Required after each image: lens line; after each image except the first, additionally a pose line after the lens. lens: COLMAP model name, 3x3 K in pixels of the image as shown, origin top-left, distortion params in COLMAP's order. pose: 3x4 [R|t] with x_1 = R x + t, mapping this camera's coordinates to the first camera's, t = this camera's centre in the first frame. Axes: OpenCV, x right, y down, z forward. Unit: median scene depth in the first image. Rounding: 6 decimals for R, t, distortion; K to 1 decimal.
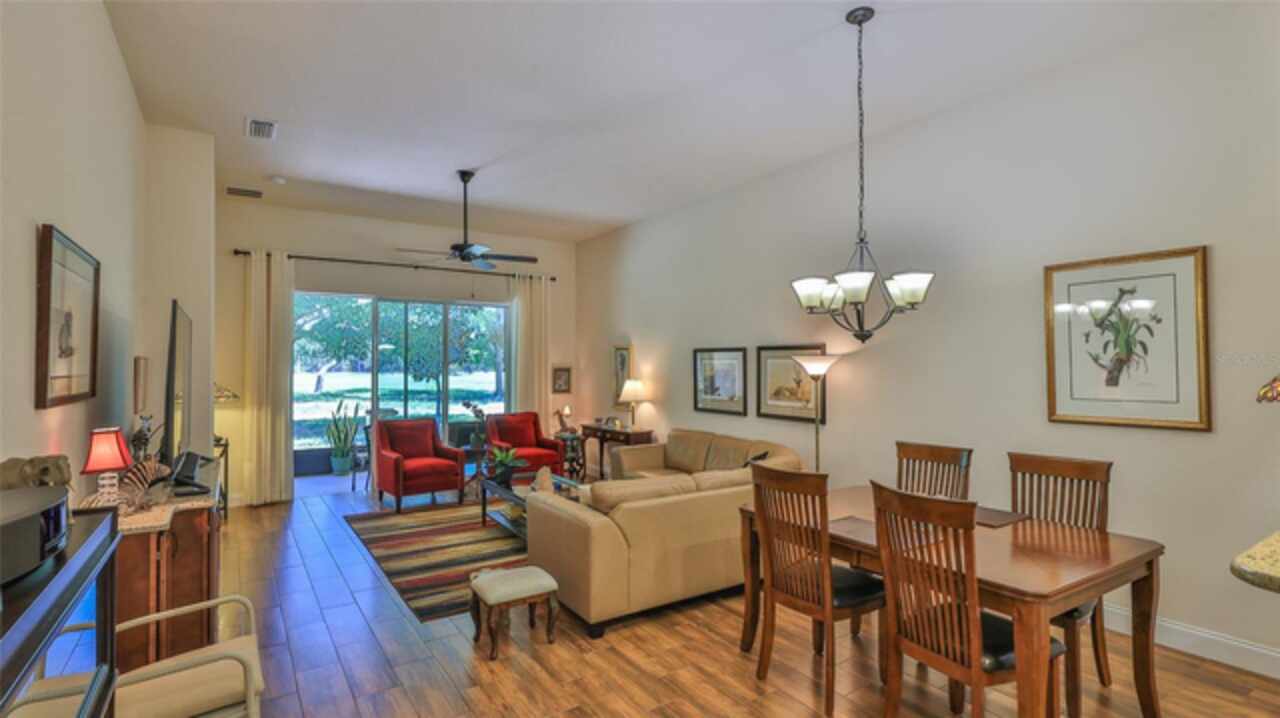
lens RADIAL K [[617.2, 0, 617.4], [0, 617.2, 354.9], [0, 0, 1]] dist [-0.000674, -0.000015]
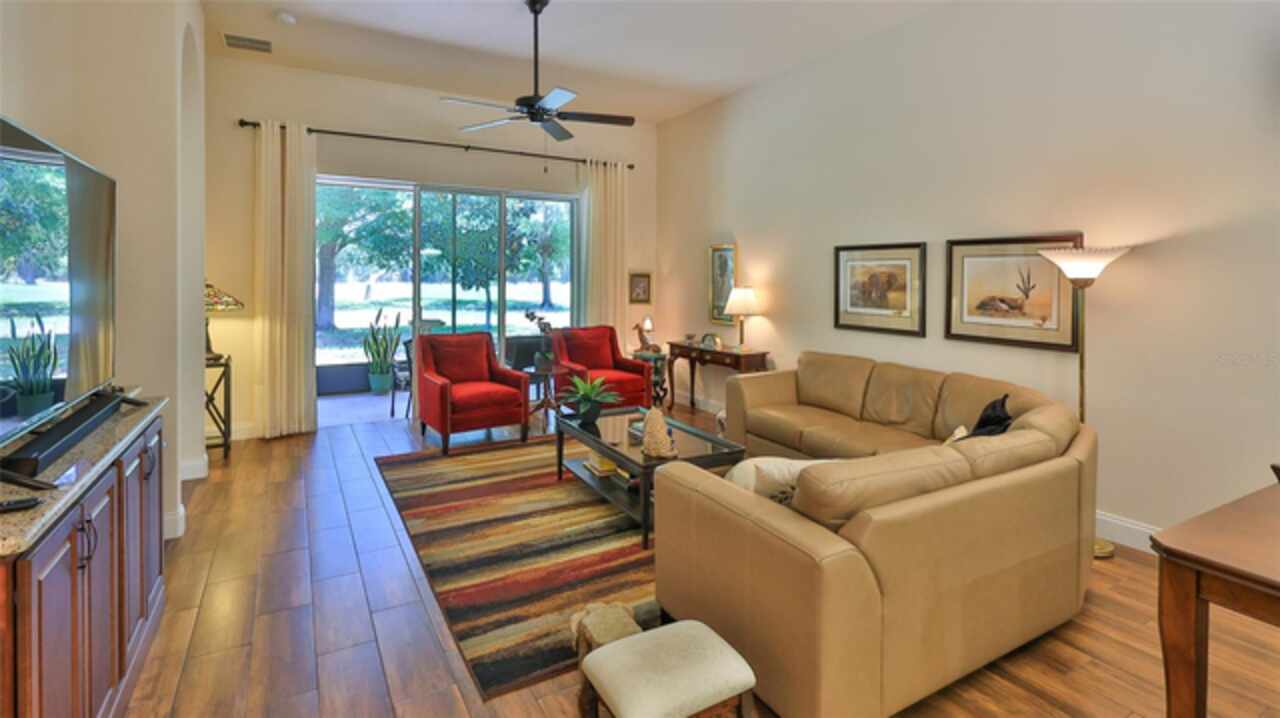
lens RADIAL K [[576.5, 0, 648.7], [0, 576.5, 289.6], [0, 0, 1]] dist [-0.000080, -0.000036]
pose [[0.999944, 0.010284, -0.002647, -0.089192], [-0.010183, 0.999314, 0.035603, 0.017703], [0.003011, -0.035574, 0.999363, 0.255225]]
